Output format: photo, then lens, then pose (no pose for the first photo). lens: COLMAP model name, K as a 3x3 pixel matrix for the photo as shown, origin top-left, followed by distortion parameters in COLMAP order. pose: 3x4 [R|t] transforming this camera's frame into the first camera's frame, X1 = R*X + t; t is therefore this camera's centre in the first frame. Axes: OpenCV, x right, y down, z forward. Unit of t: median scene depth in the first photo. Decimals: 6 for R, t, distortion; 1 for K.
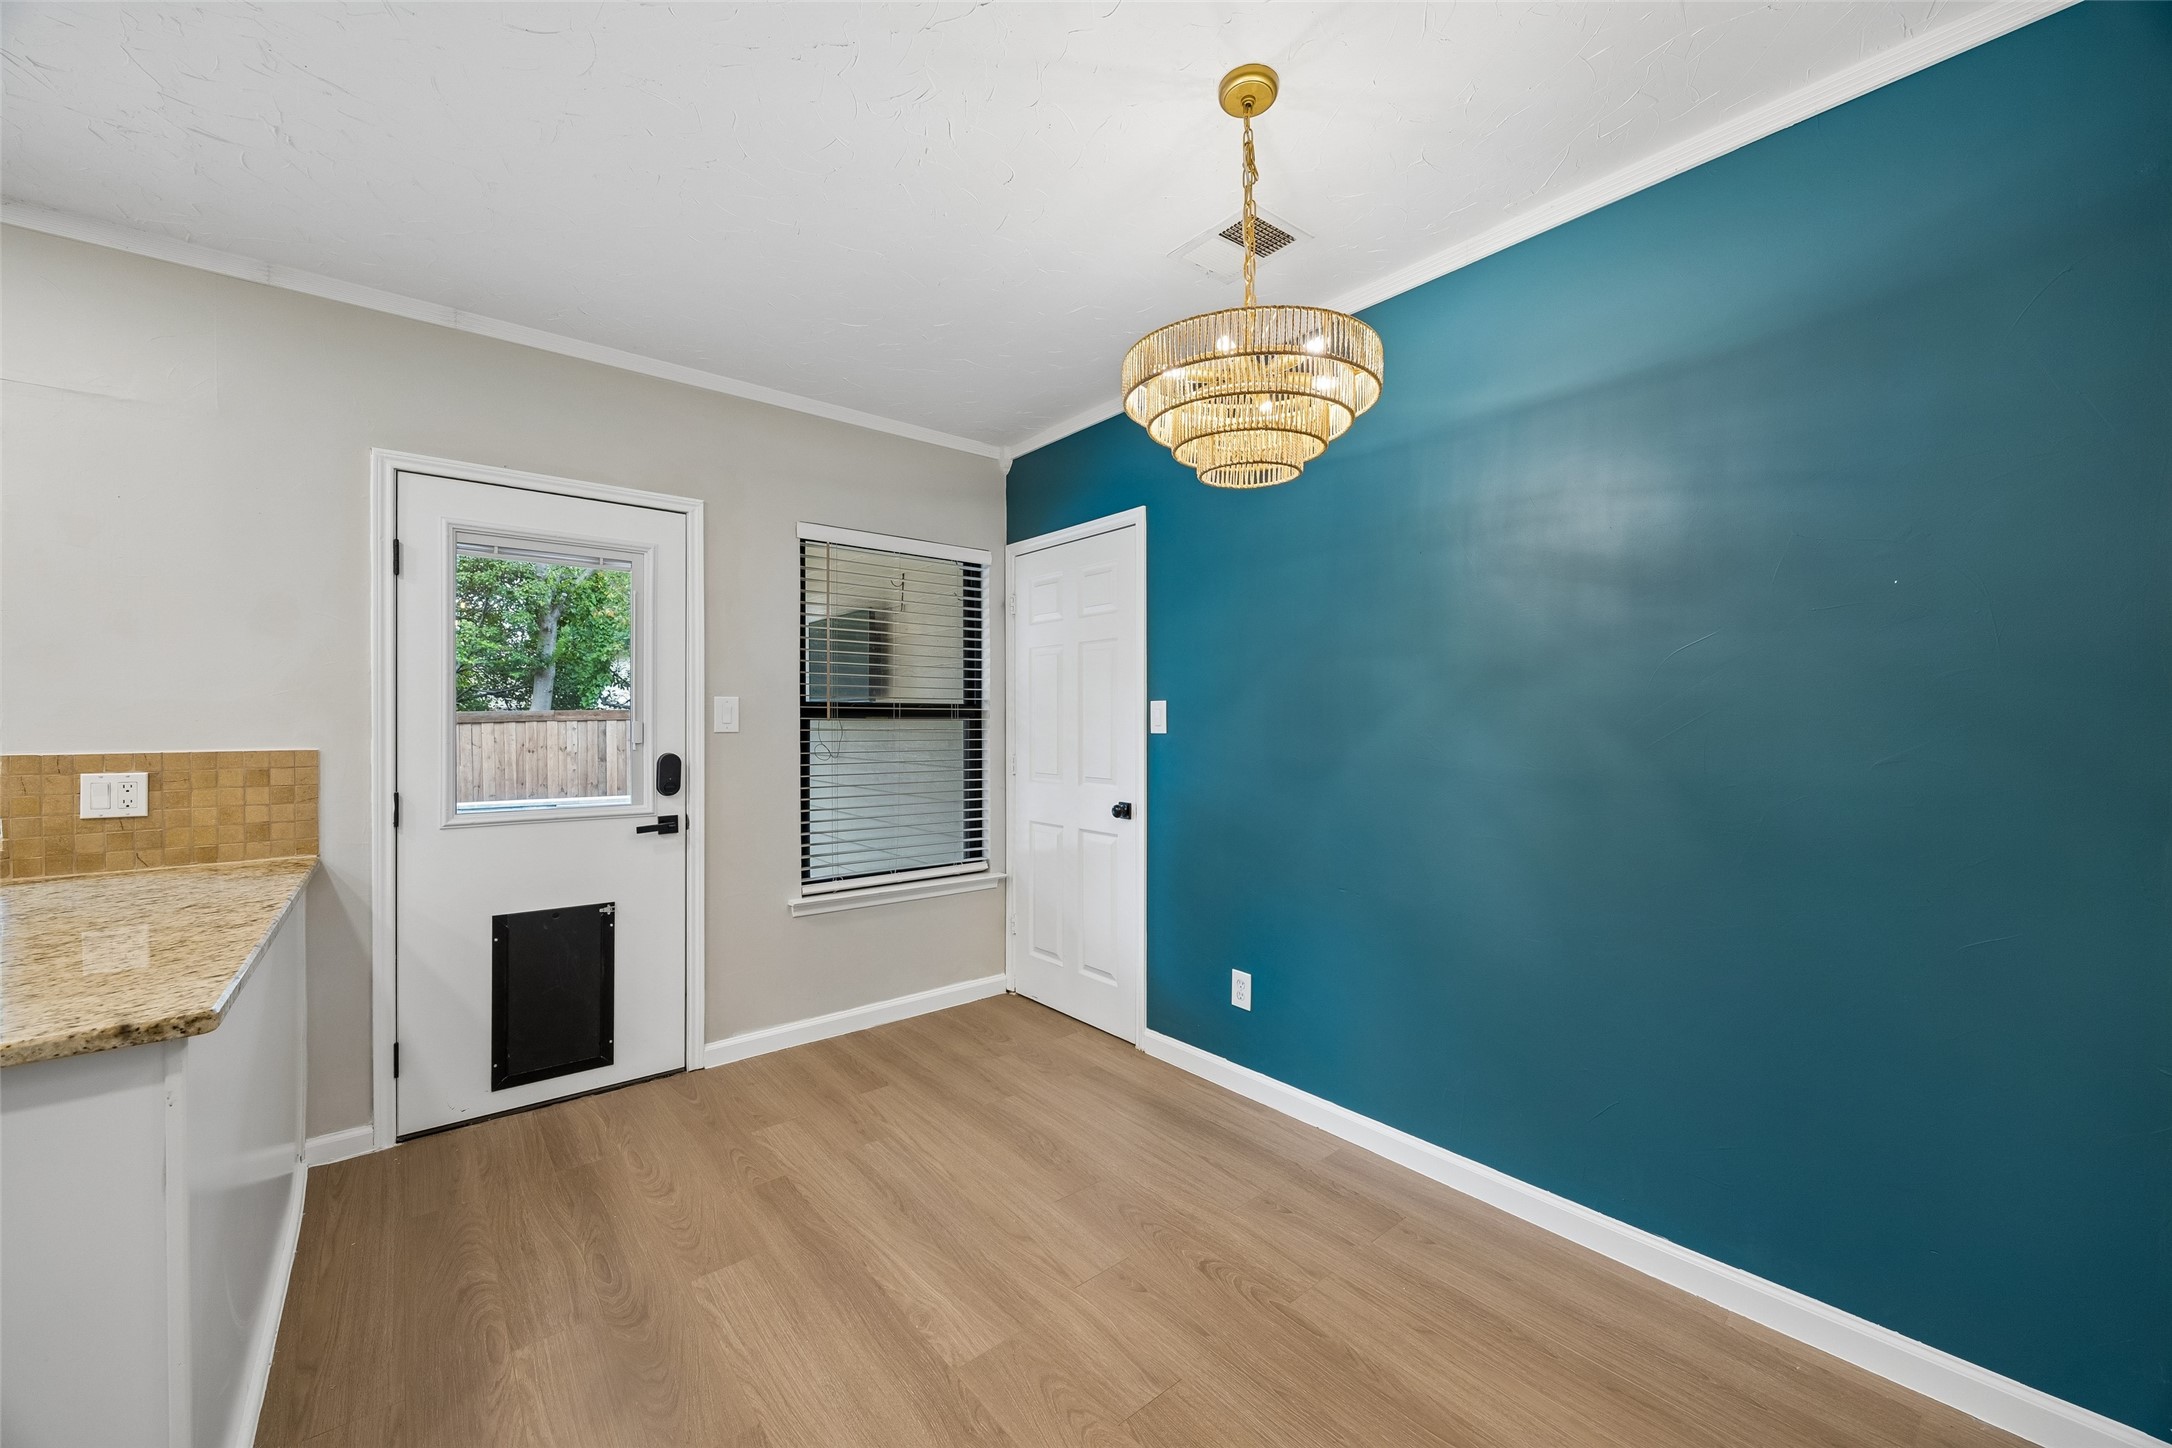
lens RADIAL K [[828.4, 0, 1087.1], [0, 828.4, 724.7], [0, 0, 1]] dist [-0.004940, 0.000815]
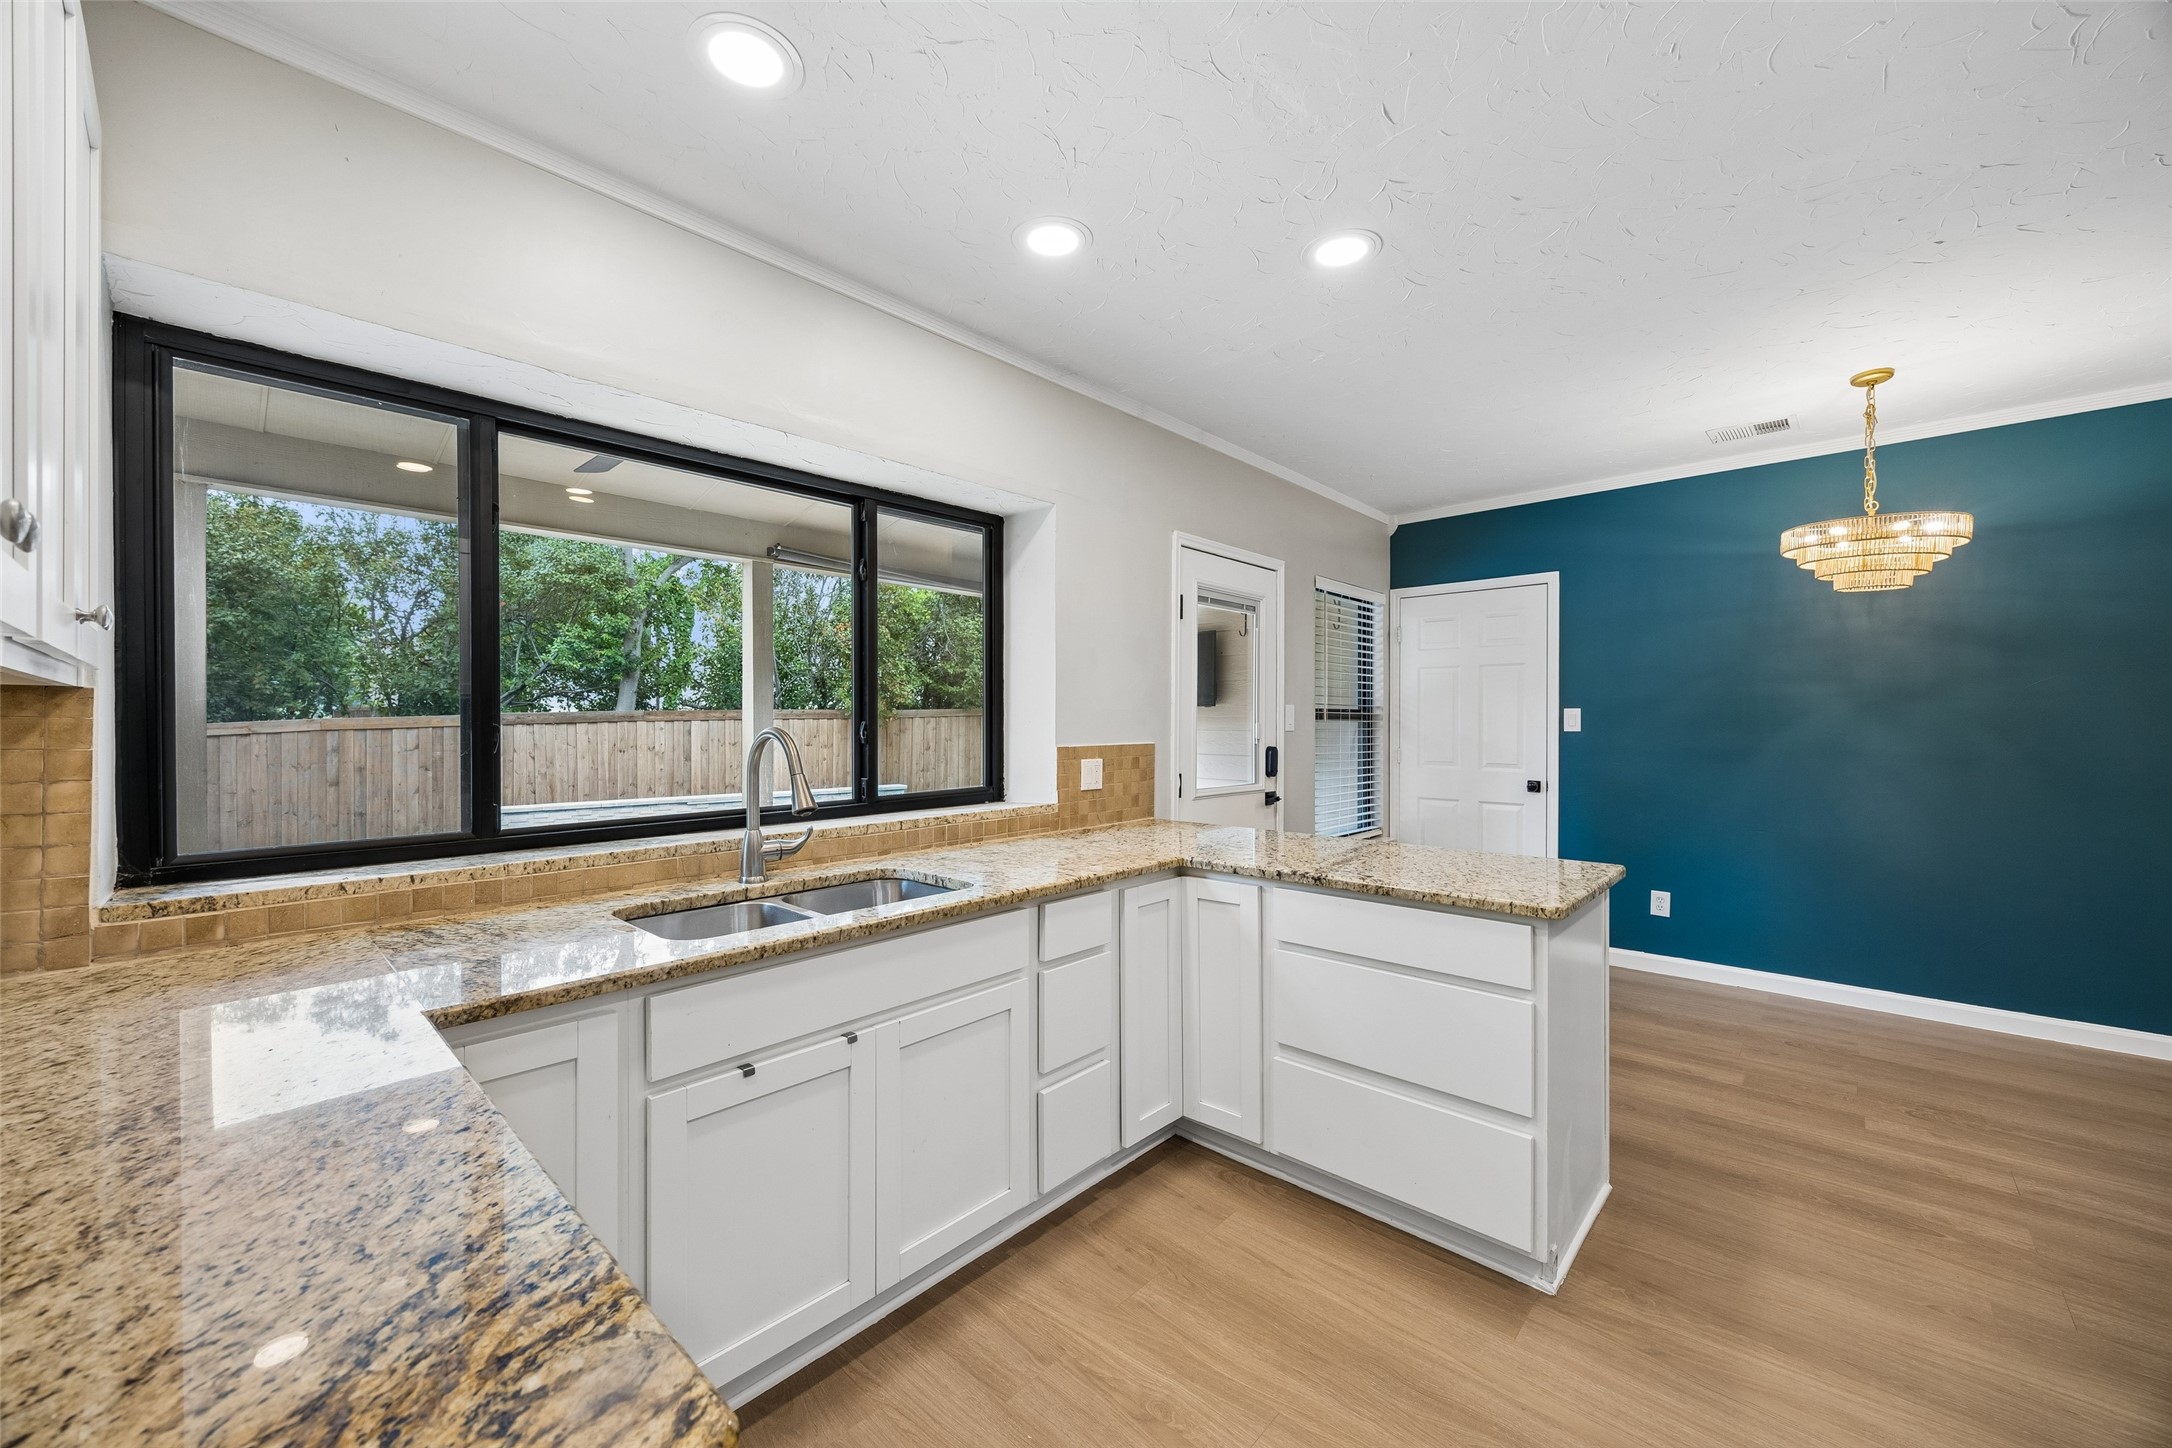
lens RADIAL K [[828.4, 0, 1081.7], [0, 828.4, 724.0], [0, 0, 1]] dist [-0.004940, 0.000815]
pose [[0.991246, -0.000034, 0.132028, -1.150811], [0.000118, 1.000000, -0.000629, -0.001647], [-0.132028, 0.000639, 0.991246, -0.368921]]
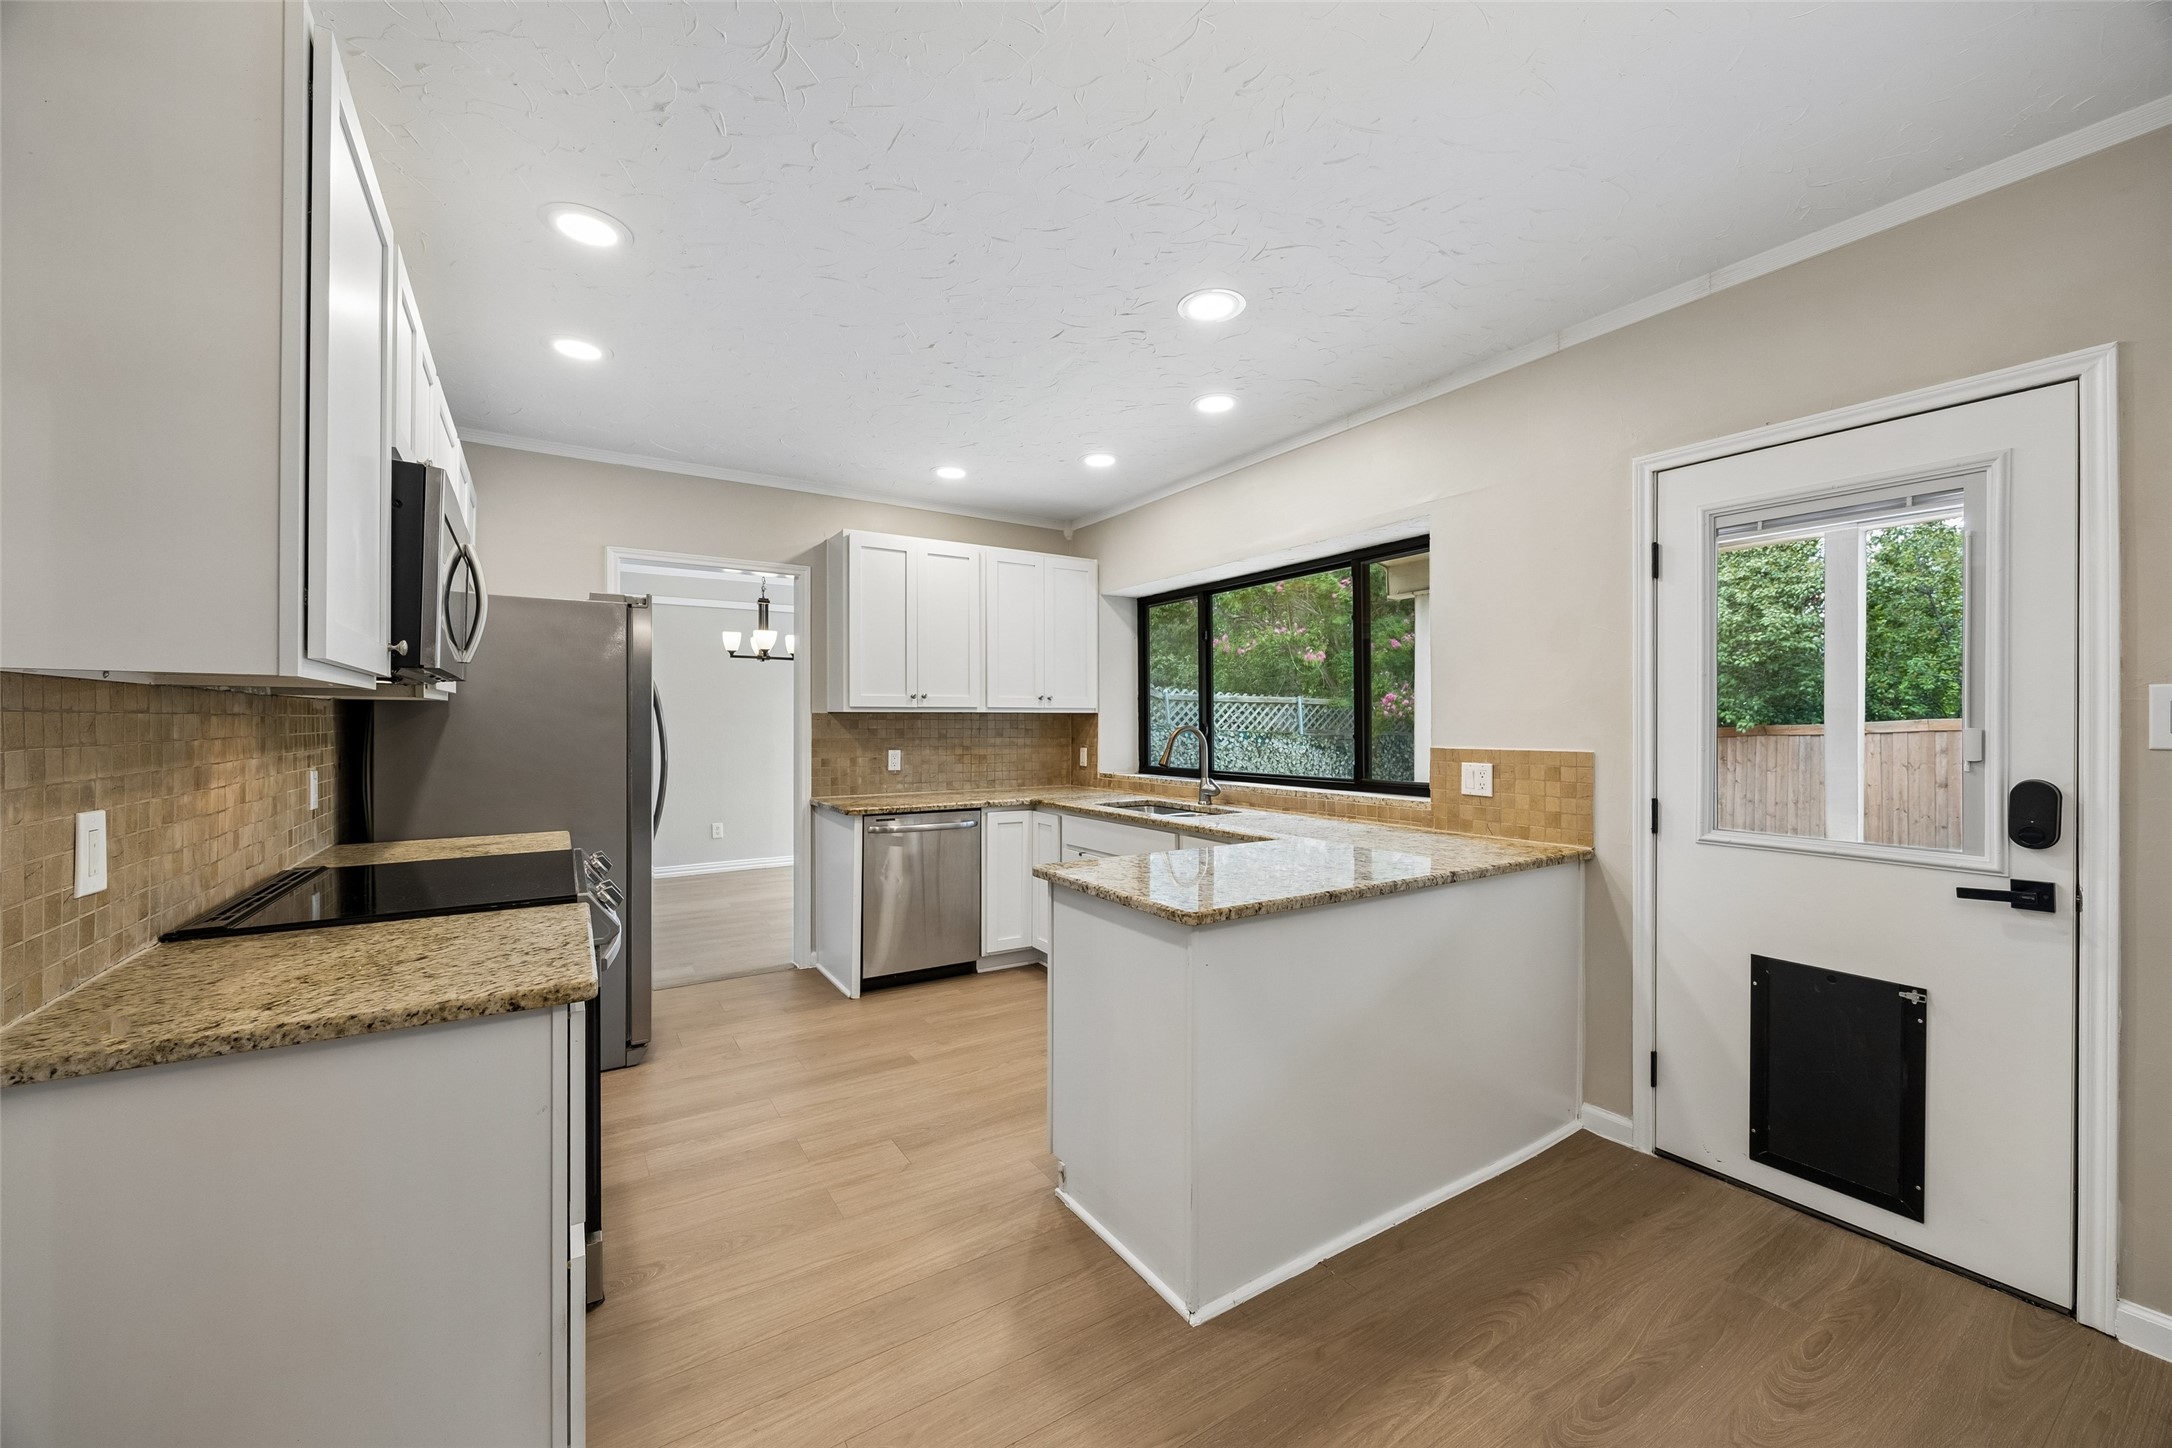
lens RADIAL K [[828.4, 0, 1073.0], [0, 828.4, 722.2], [0, 0, 1]] dist [-0.004940, 0.000815]
pose [[-0.131774, 0.002134, -0.991277, 0.227967], [-0.005550, 0.999980, 0.002890, -0.007893], [0.991264, 0.005883, -0.131760, 0.425444]]
